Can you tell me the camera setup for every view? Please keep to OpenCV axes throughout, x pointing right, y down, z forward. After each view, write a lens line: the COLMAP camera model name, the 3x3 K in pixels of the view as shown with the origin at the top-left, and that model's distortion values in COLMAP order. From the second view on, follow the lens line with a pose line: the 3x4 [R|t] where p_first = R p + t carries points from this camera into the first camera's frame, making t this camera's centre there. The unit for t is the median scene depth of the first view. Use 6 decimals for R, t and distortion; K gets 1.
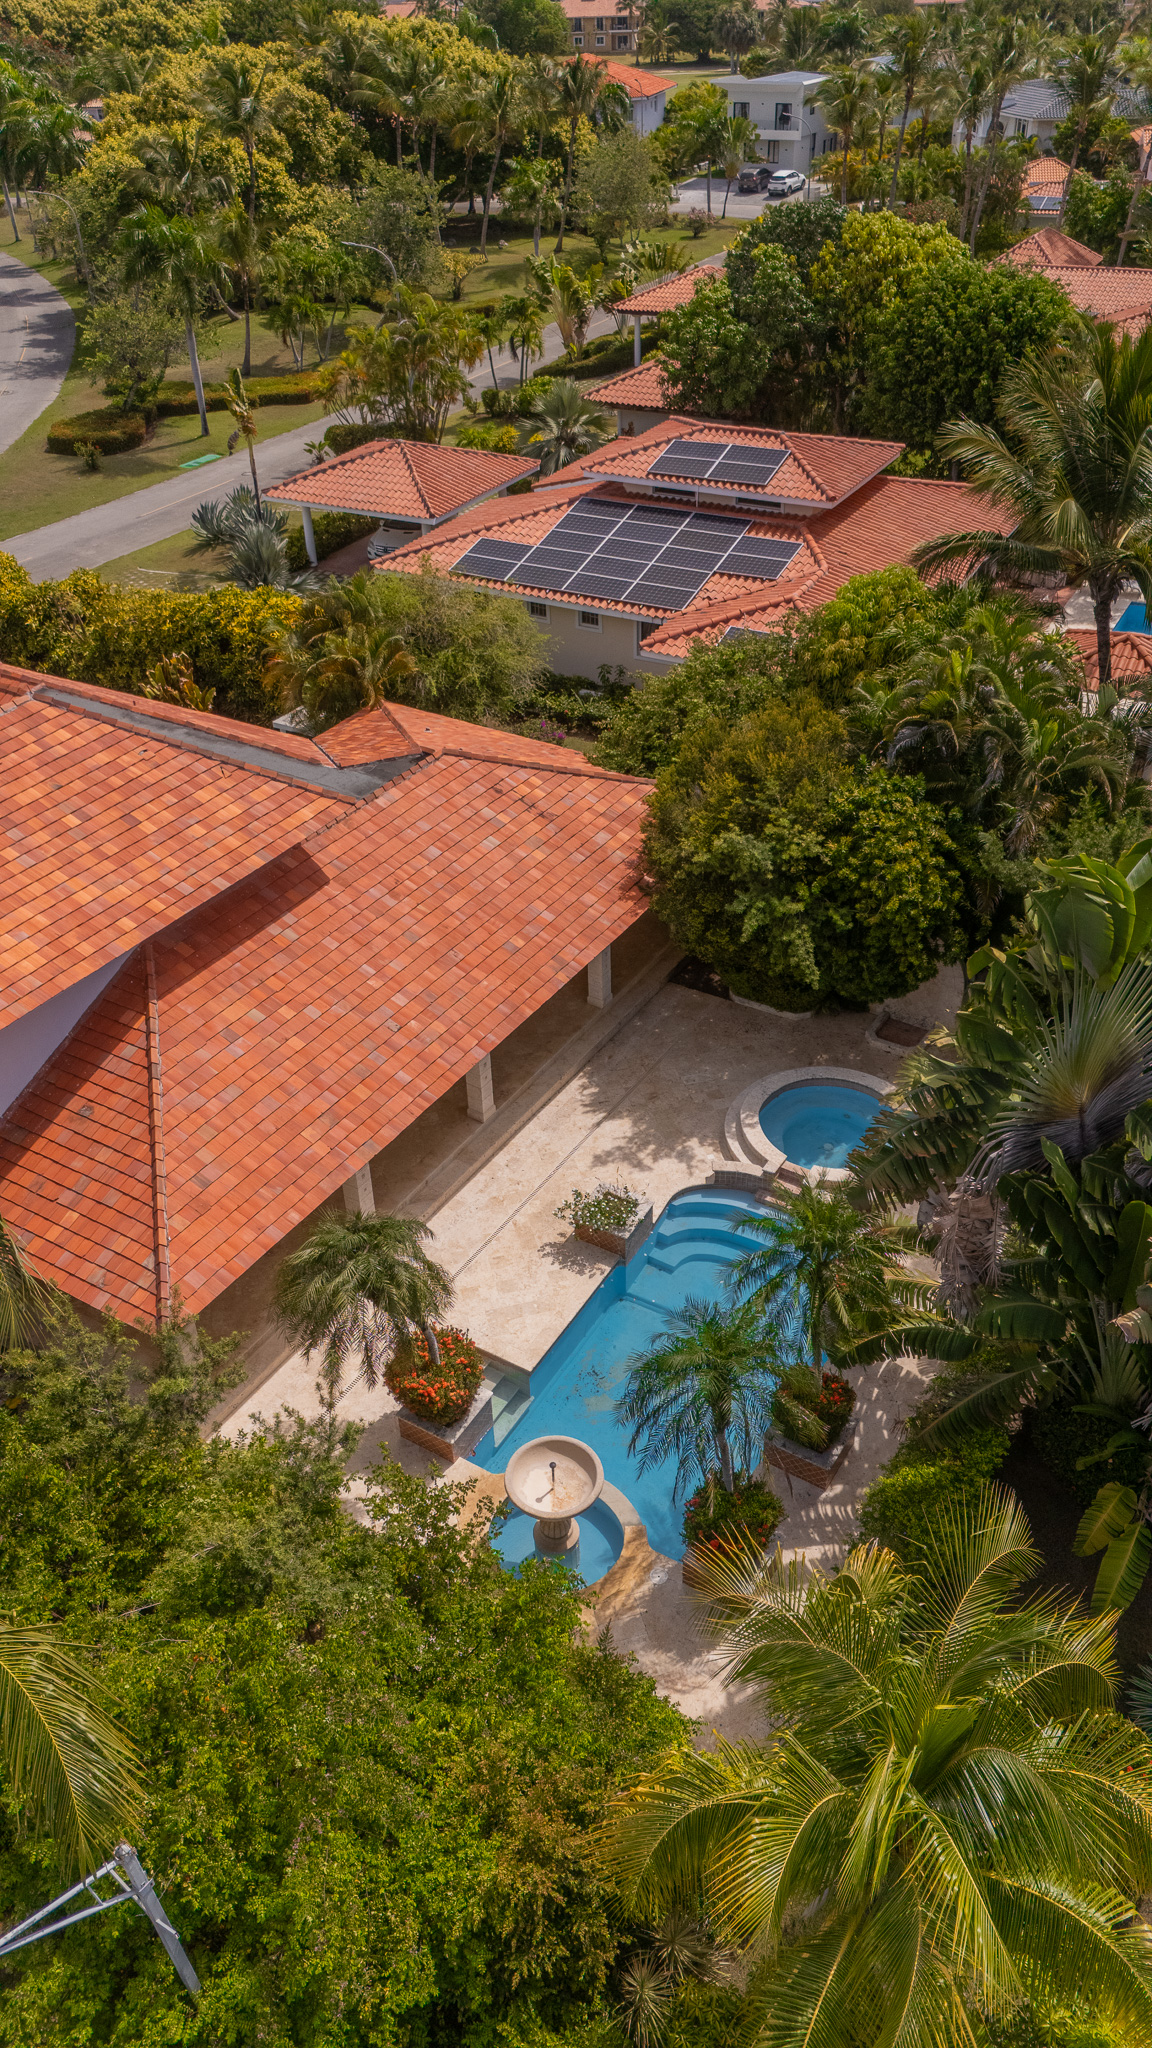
lens RADIAL K [[1460.2, 0, 577.4], [0, 1460.2, 1059.9], [0, 0, 1]] dist [0.089380, -0.058749]
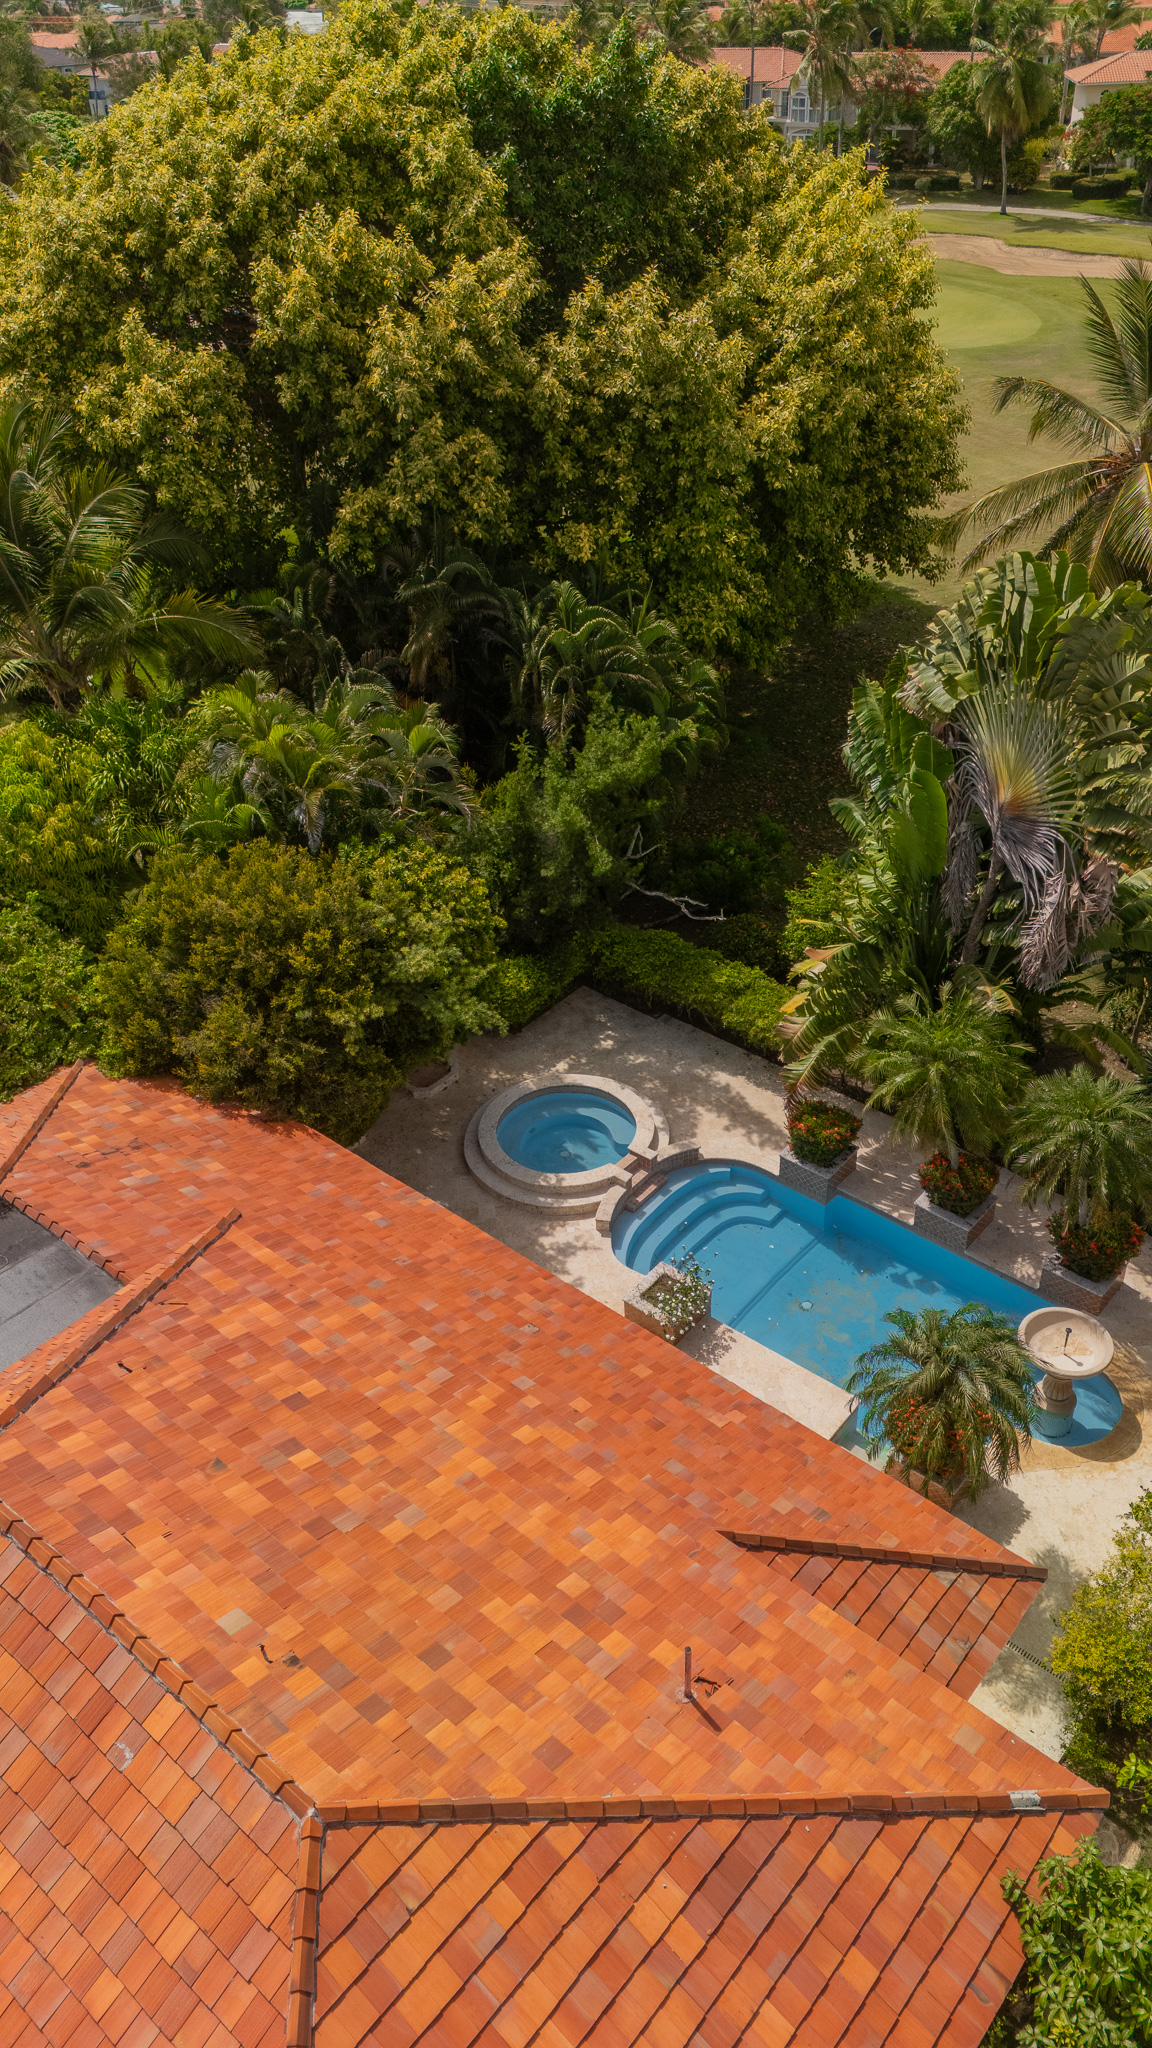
lens RADIAL K [[1460.2, 0, 577.4], [0, 1460.2, 1059.9], [0, 0, 1]] dist [0.089380, -0.058749]
pose [[0.141089, -0.566717, 0.811742, -0.629459], [0.619754, 0.689961, 0.373976, -0.370451], [-0.772009, 0.450317, 0.448572, 0.519008]]
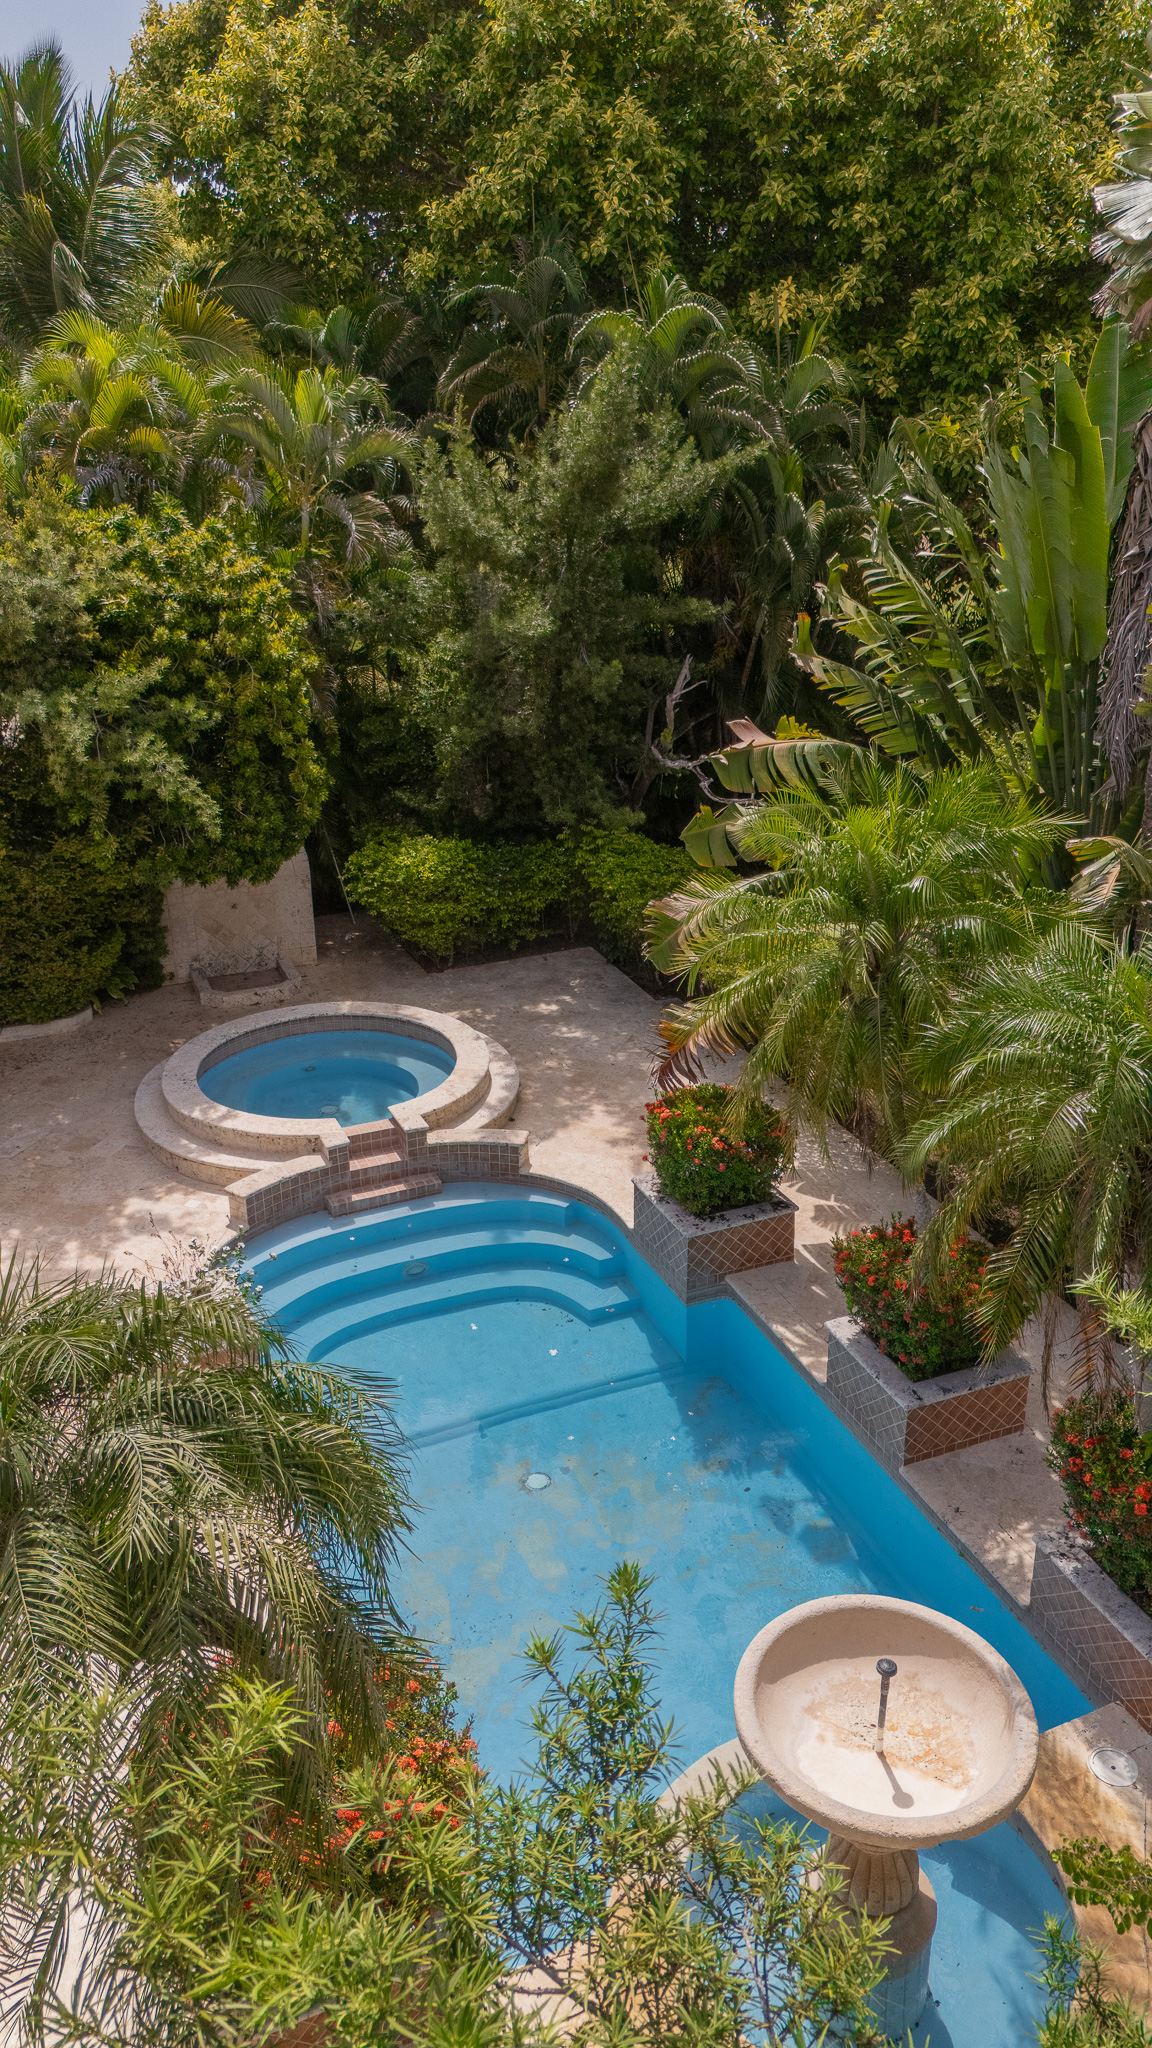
lens RADIAL K [[1456.3, 0, 577.5], [0, 1456.3, 1060.2], [0, 0, 1]] dist [0.085318, -0.039039]
pose [[0.566150, -0.308982, 0.764202, -0.198872], [0.487955, 0.872827, -0.008594, 0.092076], [-0.664360, 0.377761, 0.644920, 0.581208]]
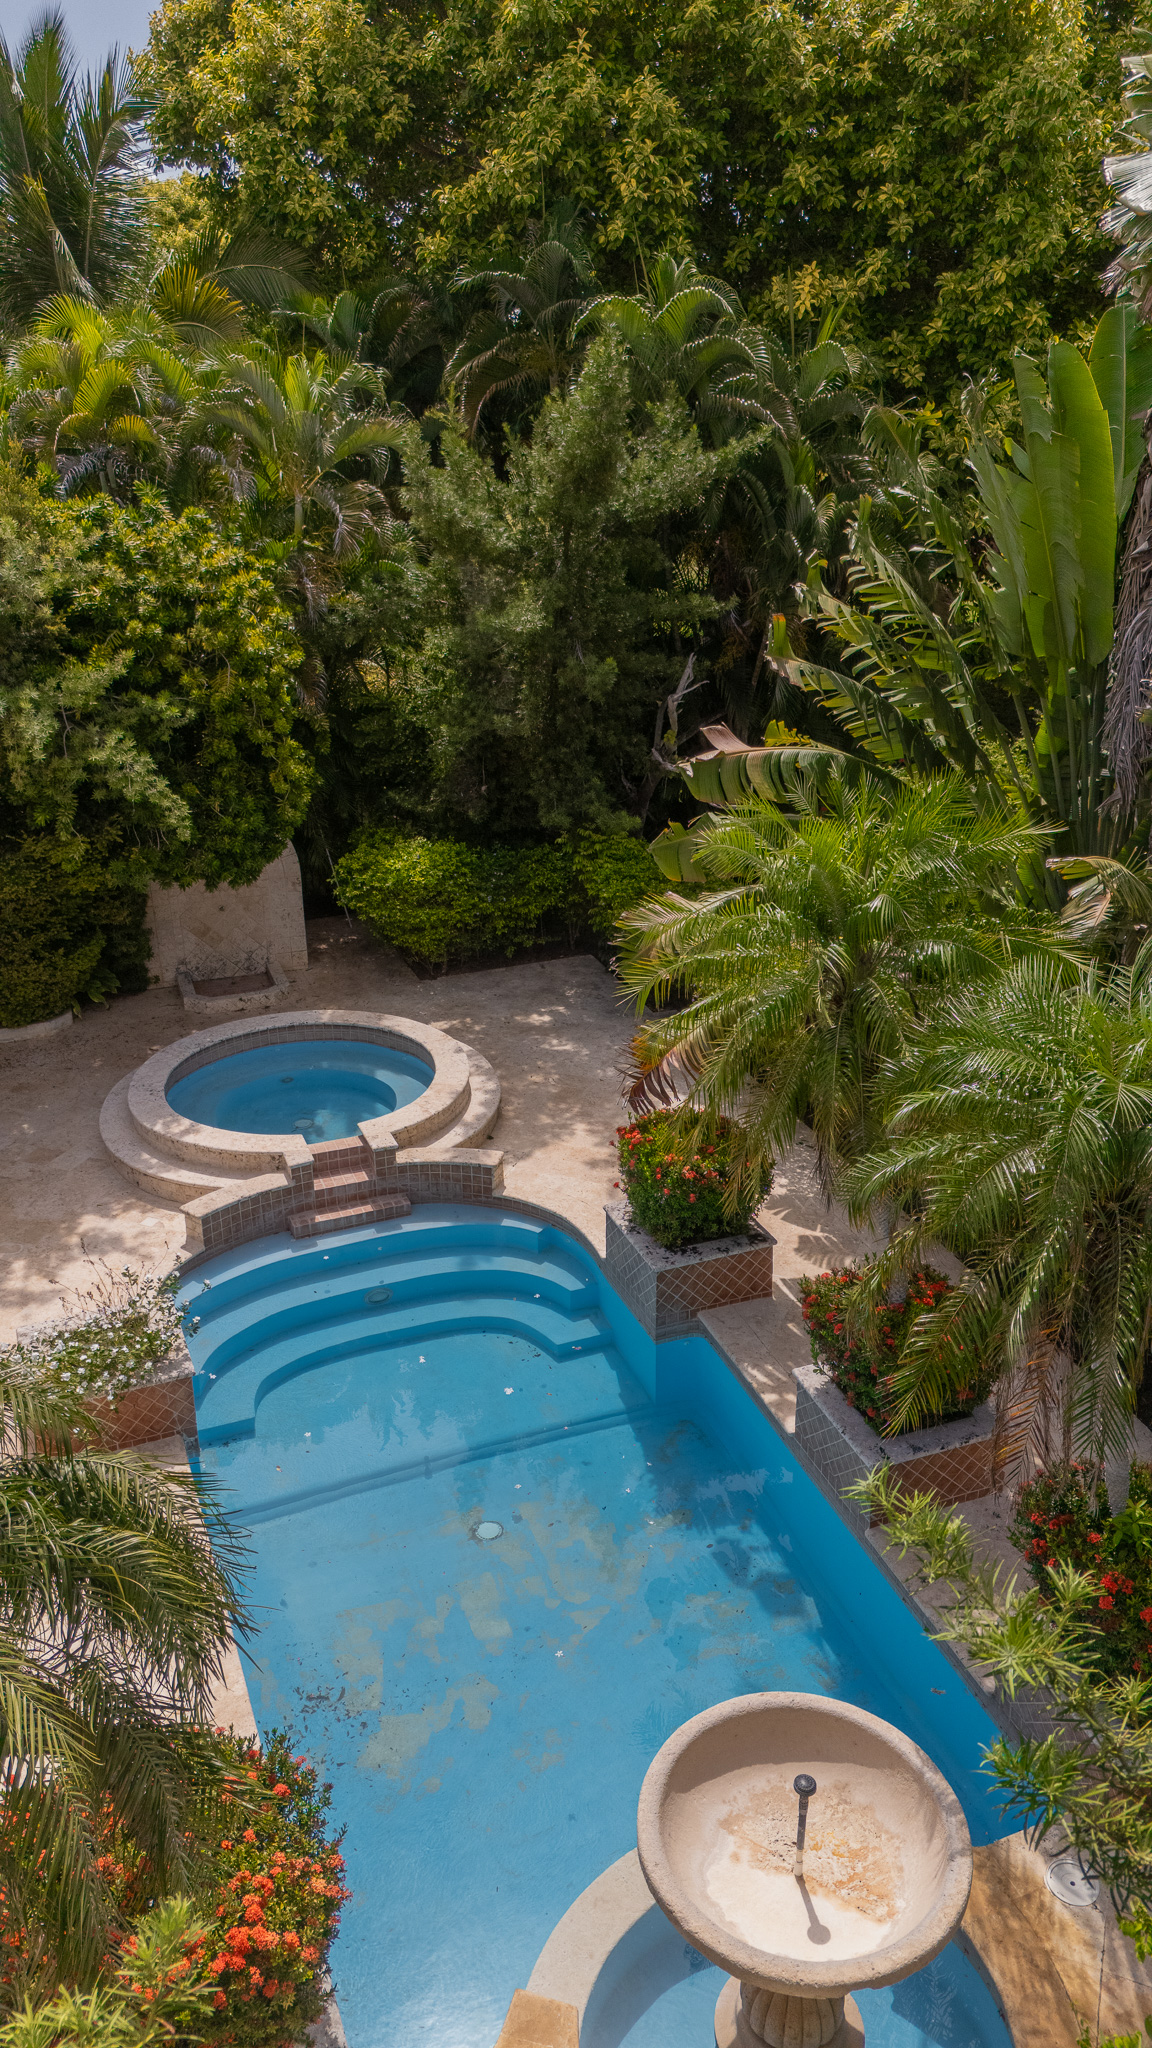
lens RADIAL K [[1460.2, 0, 577.4], [0, 1460.2, 1059.9], [0, 0, 1]] dist [0.089380, -0.058749]
pose [[0.594076, -0.301259, 0.745866, -0.166511], [0.473715, 0.880411, -0.021707, 0.096507], [-0.650129, 0.366223, 0.665742, 0.578235]]
